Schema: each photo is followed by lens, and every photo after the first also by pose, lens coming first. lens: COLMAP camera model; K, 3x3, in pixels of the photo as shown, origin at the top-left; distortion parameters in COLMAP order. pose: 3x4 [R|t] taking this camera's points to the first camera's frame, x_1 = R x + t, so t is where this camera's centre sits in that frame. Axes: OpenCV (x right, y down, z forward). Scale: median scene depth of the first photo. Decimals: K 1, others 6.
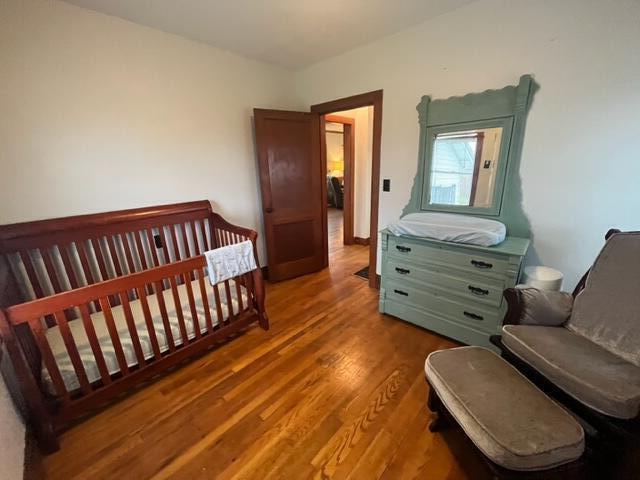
lens RADIAL K [[258.9, 0, 320.7], [0, 258.9, 239.6], [0, 0, 1]] dist [-0.002090, -0.000433]
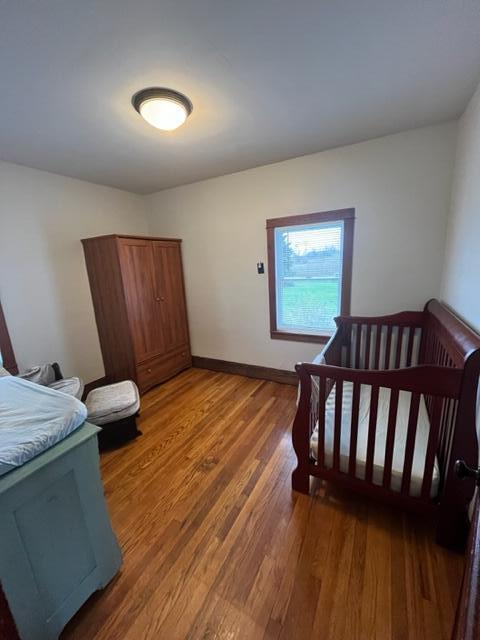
lens RADIAL K [[258.9, 0, 240.9], [0, 258.9, 320.9], [0, 0, 1]] dist [-0.002090, -0.000433]
pose [[-0.965903, 0.124460, -0.227027, 0.069932], [-0.000806, 0.875425, 0.483353, -0.575100], [0.258903, 0.467055, -0.845476, 1.776232]]
